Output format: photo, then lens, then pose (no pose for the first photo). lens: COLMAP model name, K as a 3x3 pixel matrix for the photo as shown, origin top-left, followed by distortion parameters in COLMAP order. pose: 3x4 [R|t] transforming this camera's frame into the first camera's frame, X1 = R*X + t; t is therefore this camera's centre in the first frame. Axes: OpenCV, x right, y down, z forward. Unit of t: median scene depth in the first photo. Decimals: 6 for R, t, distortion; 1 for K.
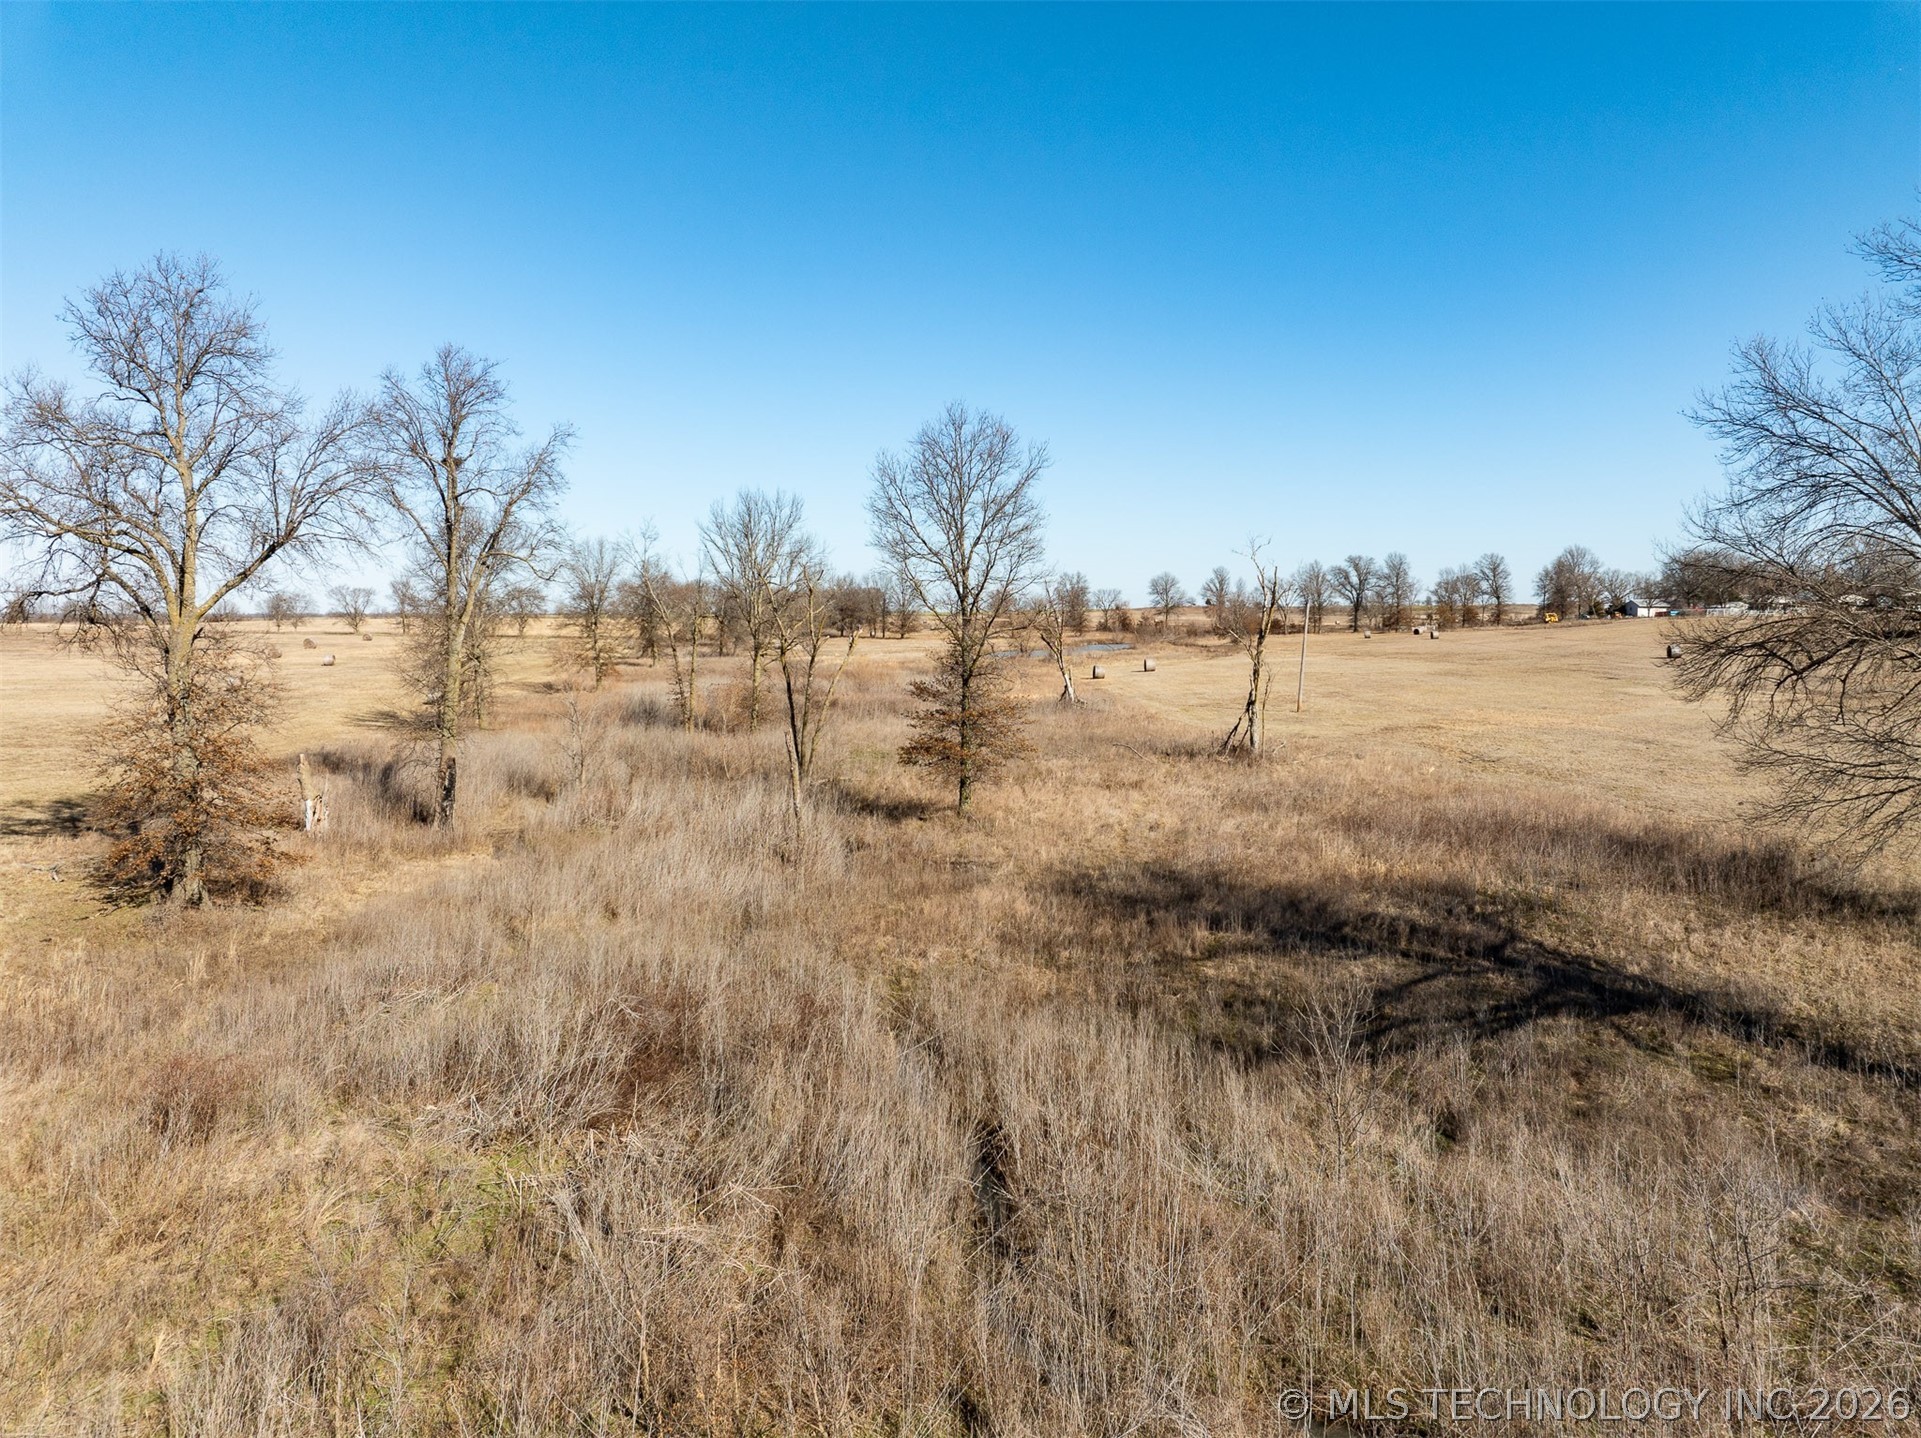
lens RADIAL K [[1397.3, 0, 971.4], [0, 1397.3, 719.0], [0, 0, 1]] dist [-0.044086, 0.018913]
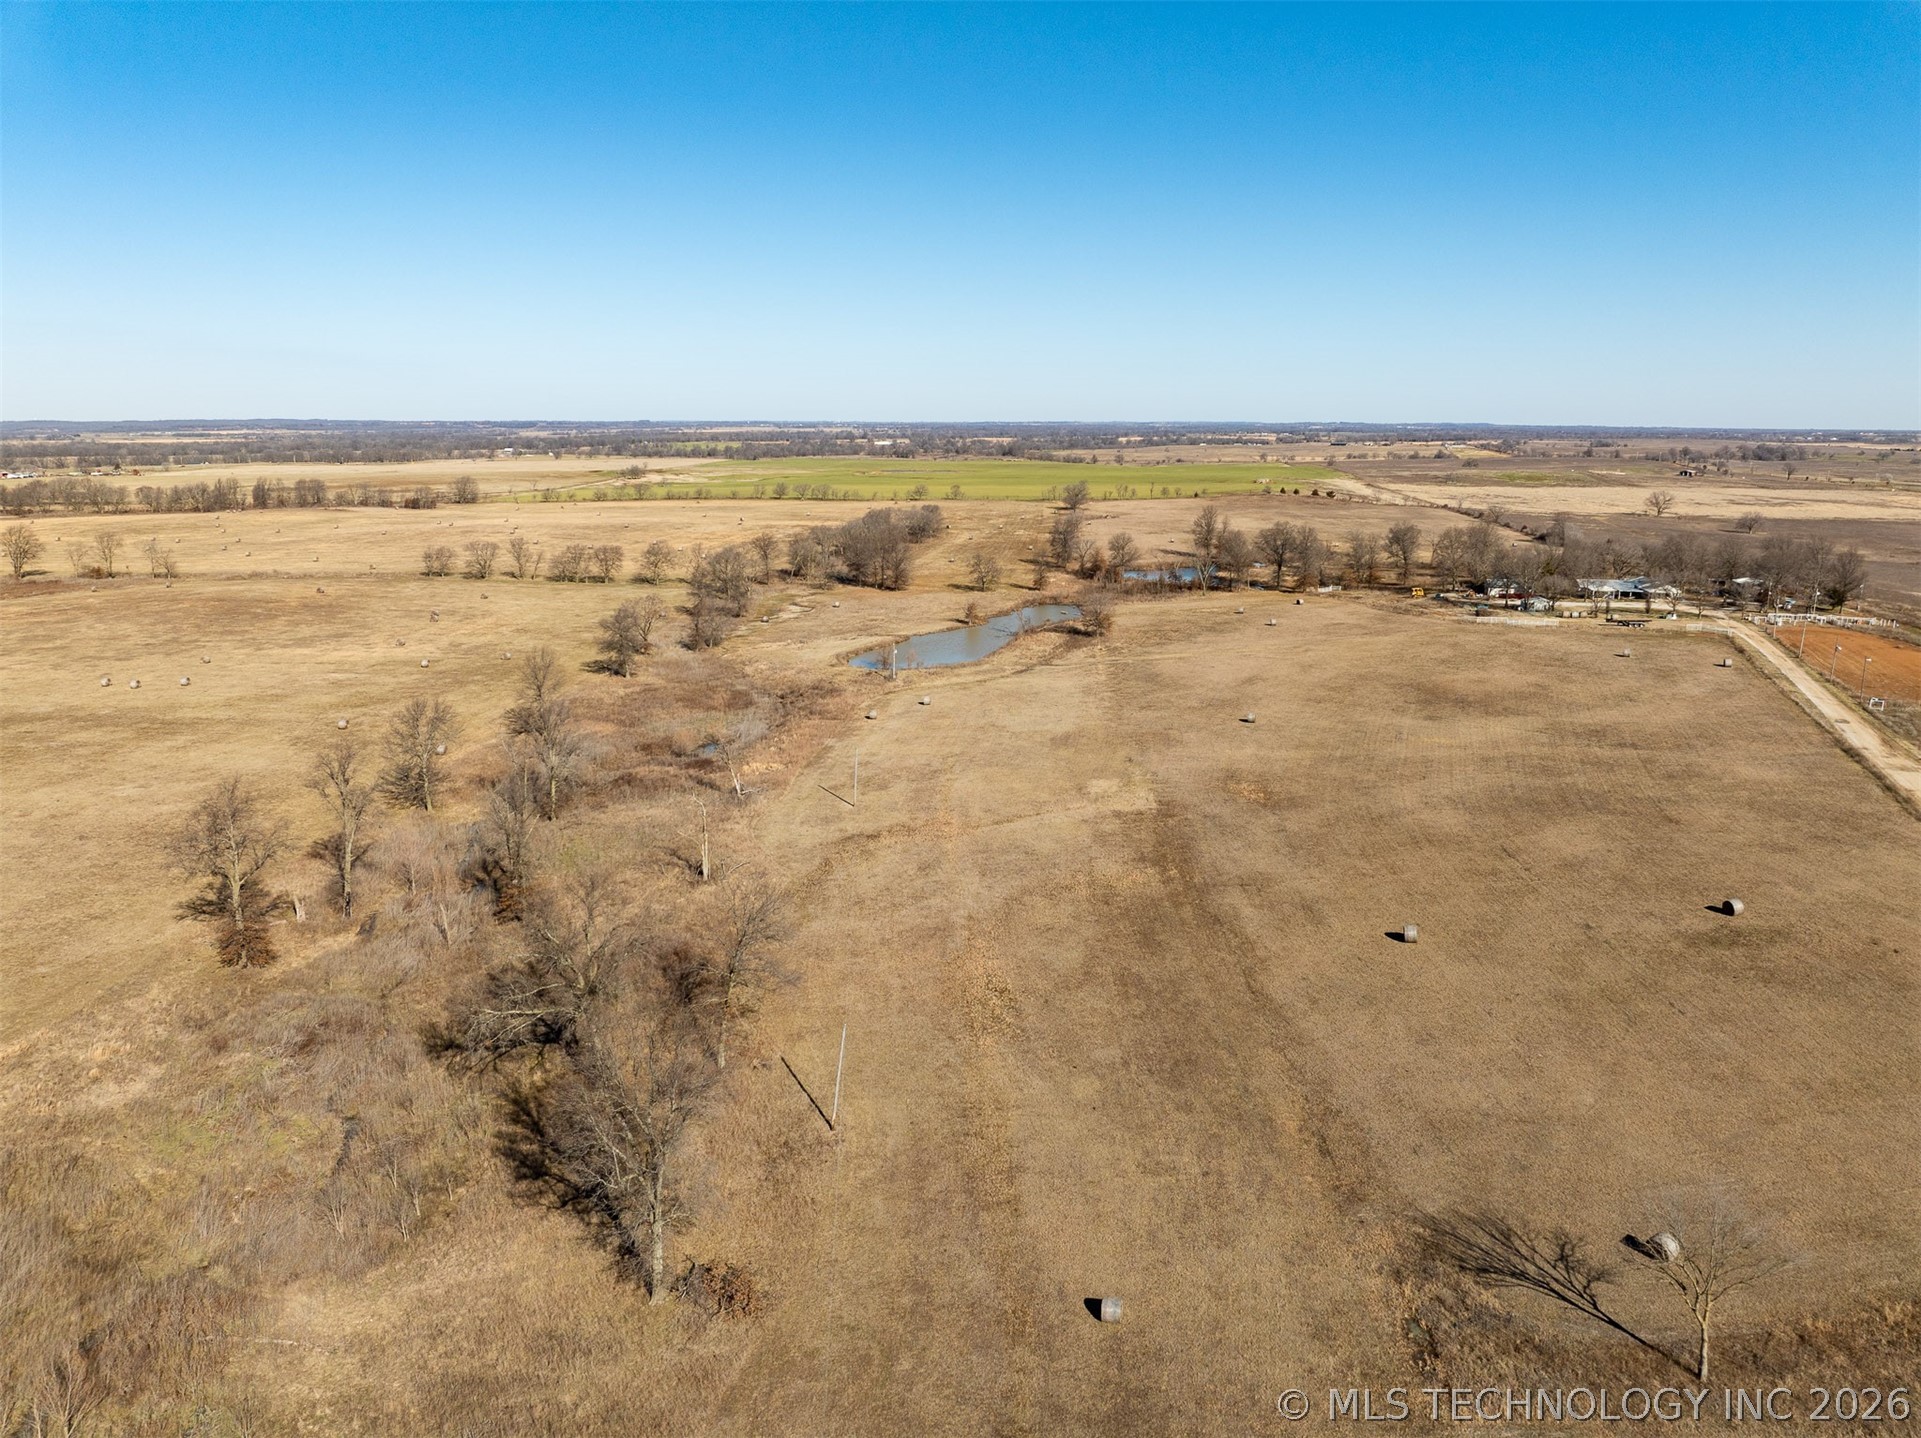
lens RADIAL K [[1397.3, 0, 953.1], [0, 1397.3, 715.4], [0, 0, 1]] dist [-0.044086, 0.018913]
pose [[0.987310, 0.038811, -0.153992, 1.637626], [-0.017845, 0.990649, 0.135260, -0.958358], [0.157802, -0.130796, 0.978770, -1.947648]]
